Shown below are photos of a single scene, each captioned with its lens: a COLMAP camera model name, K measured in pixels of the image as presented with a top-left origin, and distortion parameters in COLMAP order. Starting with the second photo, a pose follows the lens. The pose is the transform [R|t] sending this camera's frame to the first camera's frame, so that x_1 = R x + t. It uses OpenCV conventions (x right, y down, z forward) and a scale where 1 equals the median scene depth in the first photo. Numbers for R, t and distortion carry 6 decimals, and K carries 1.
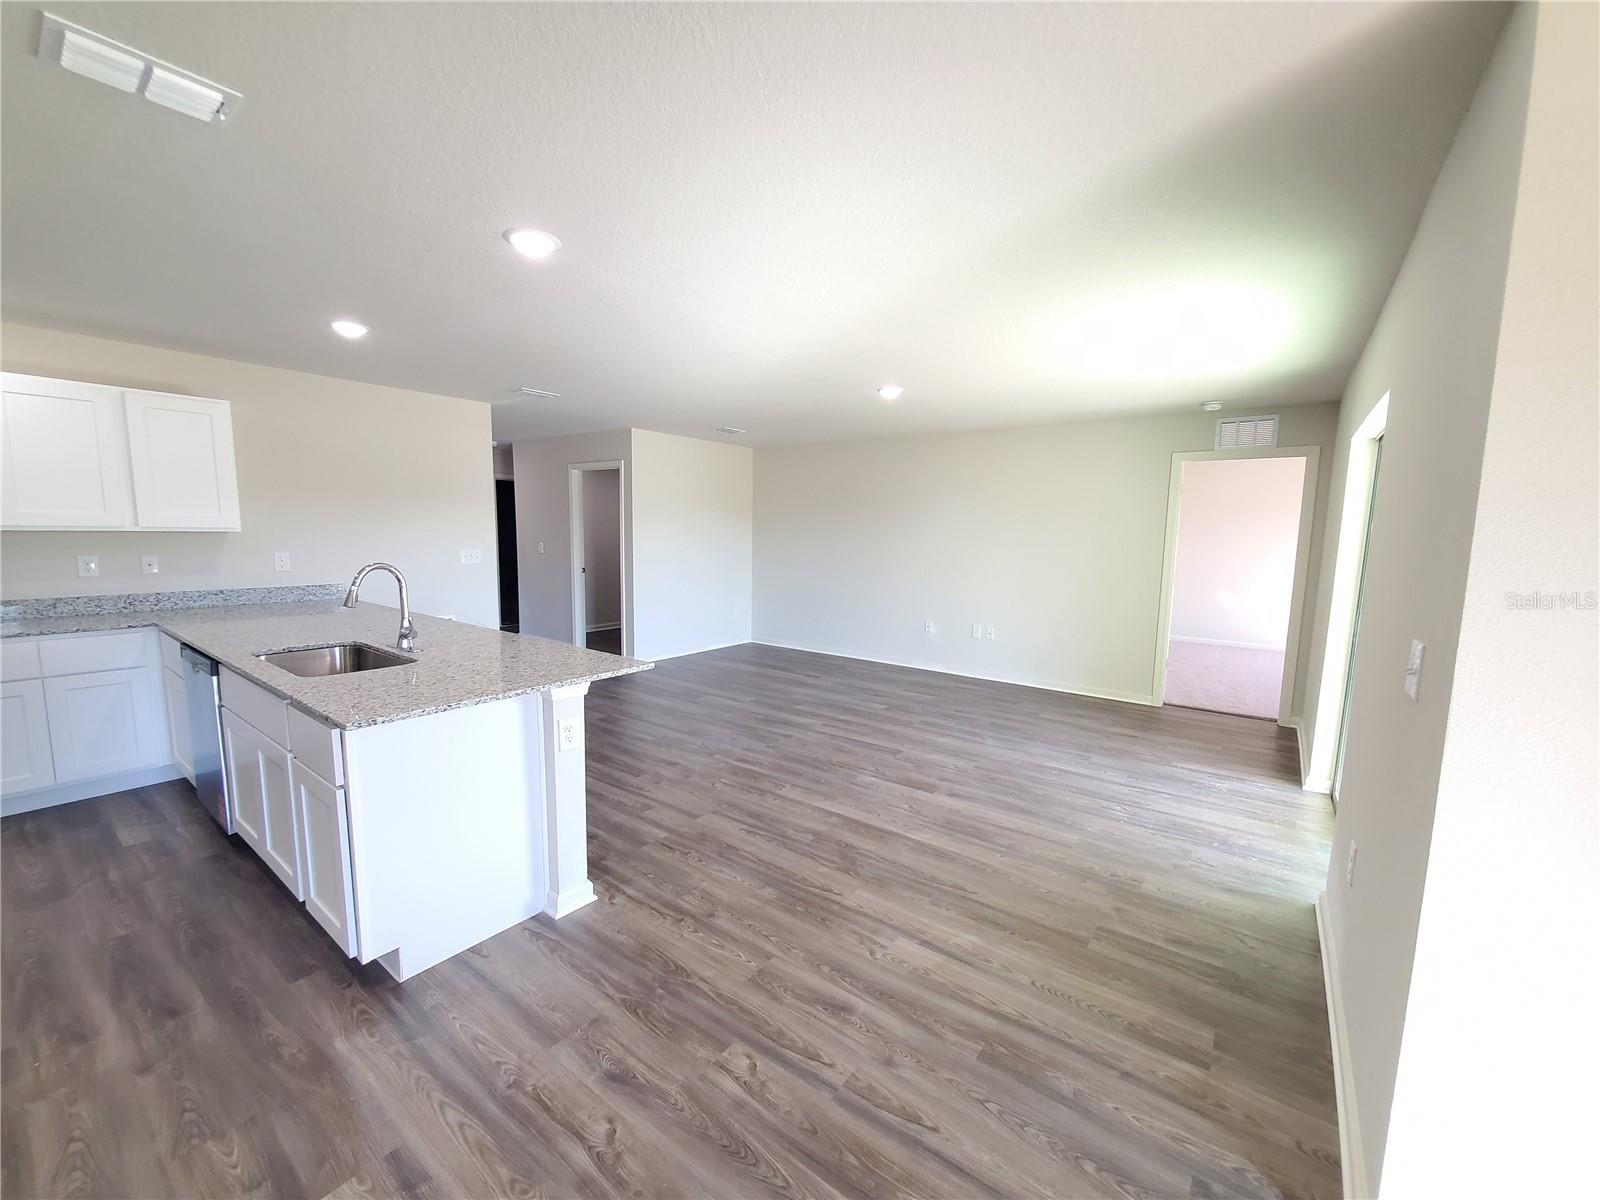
lens RADIAL K [[638.0, 0, 802.2], [0, 638.0, 602.3], [0, 0, 1]] dist [0.001550, 0.000287]
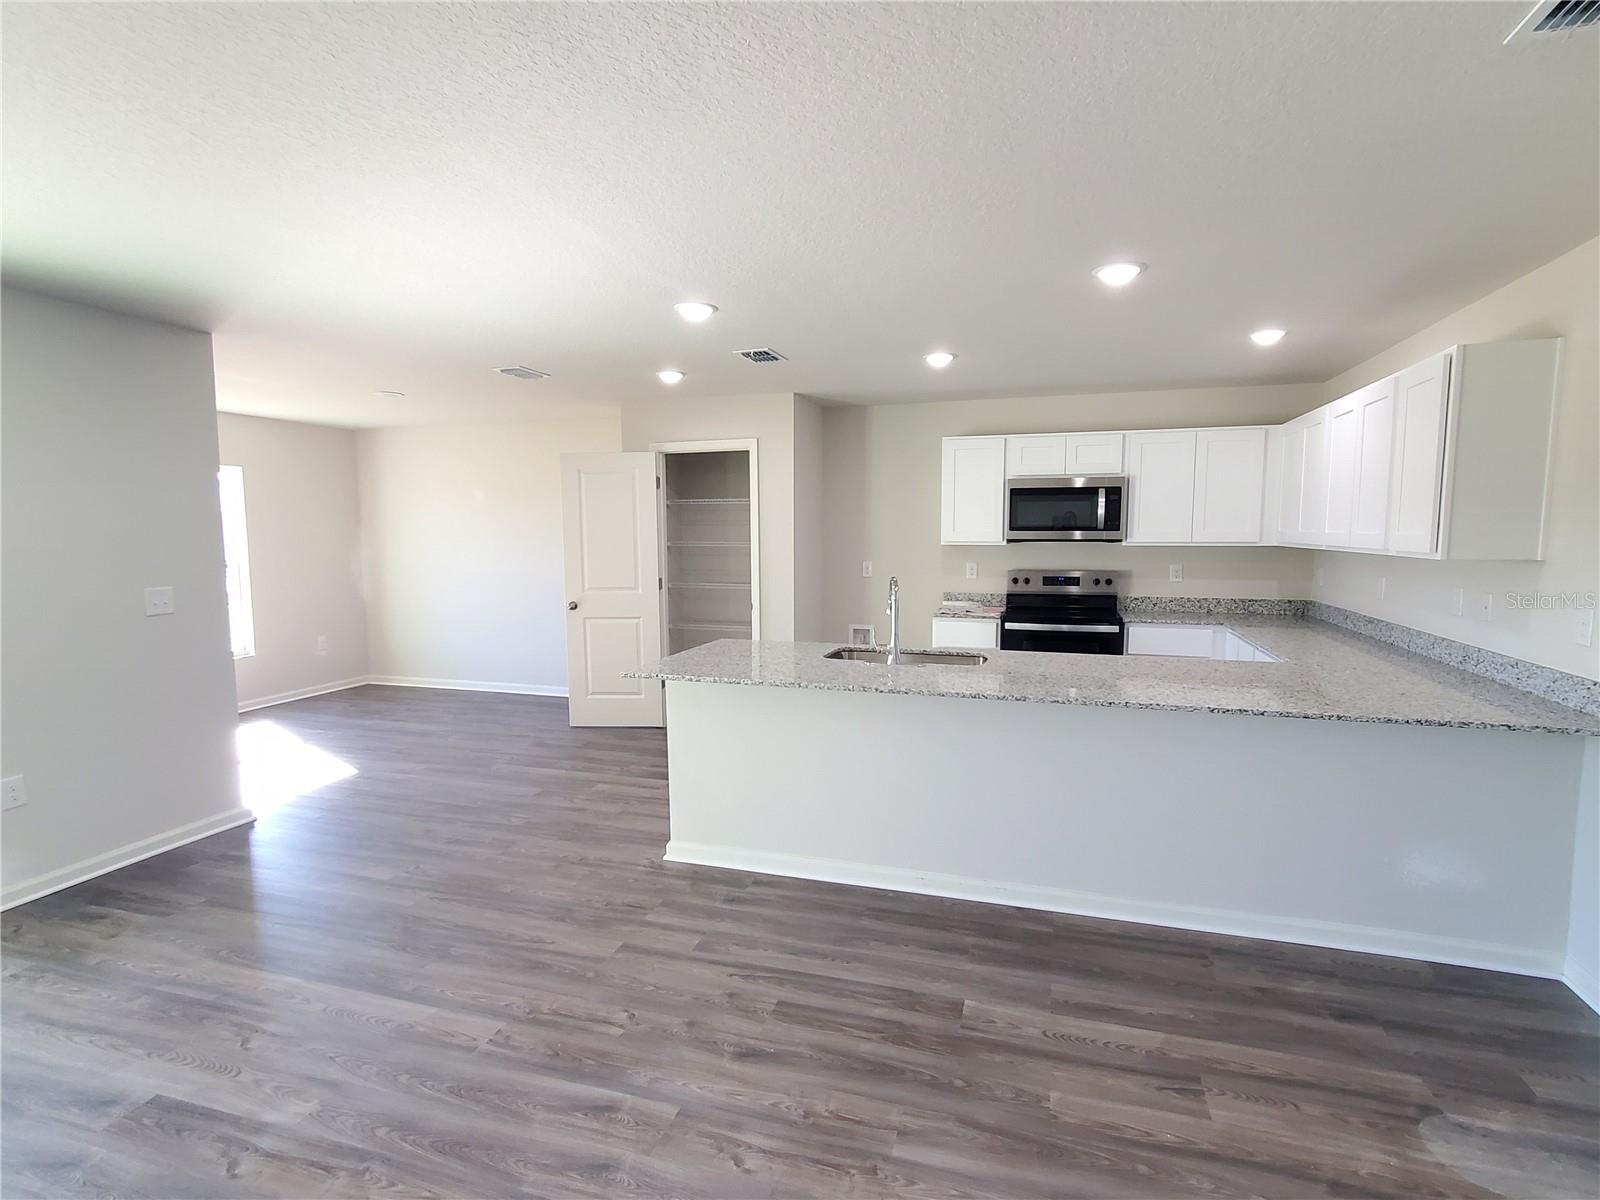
lens RADIAL K [[638.0, 0, 796.4], [0, 638.0, 594.6], [0, 0, 1]] dist [0.001550, 0.000287]
pose [[-0.913824, 0.021279, -0.405554, -0.061836], [-0.062366, 0.979427, 0.191918, -0.229725], [0.401294, 0.200672, -0.893697, 1.760898]]
